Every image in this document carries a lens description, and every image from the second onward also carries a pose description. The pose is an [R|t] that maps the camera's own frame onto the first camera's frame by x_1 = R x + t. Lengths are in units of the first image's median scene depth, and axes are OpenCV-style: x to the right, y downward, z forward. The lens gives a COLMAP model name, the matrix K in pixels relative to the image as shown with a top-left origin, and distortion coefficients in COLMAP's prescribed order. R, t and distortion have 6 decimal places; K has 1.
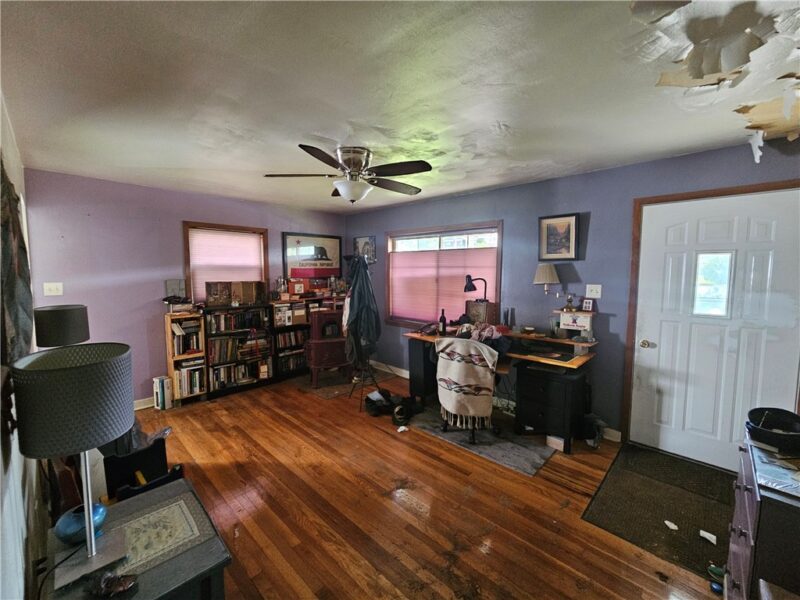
lens RADIAL K [[330.2, 0, 402.6], [0, 330.2, 297.9], [0, 0, 1]] dist [0.001127, 0.000184]
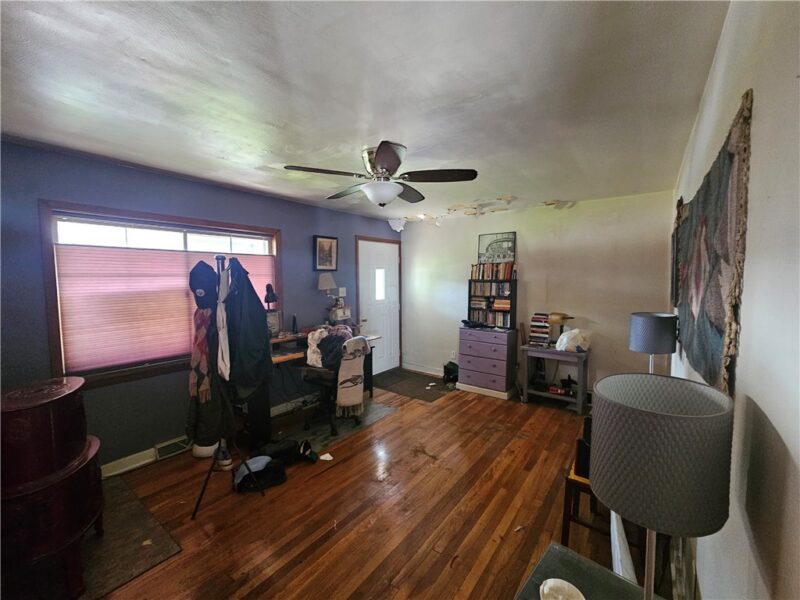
lens RADIAL K [[330.2, 0, 402.6], [0, 330.2, 297.9], [0, 0, 1]] dist [0.001127, 0.000184]
pose [[-0.112185, -0.063254, 0.991672, -0.910902], [0.092559, 0.992968, 0.073807, -0.077567], [-0.989367, 0.100069, -0.105541, 0.879816]]
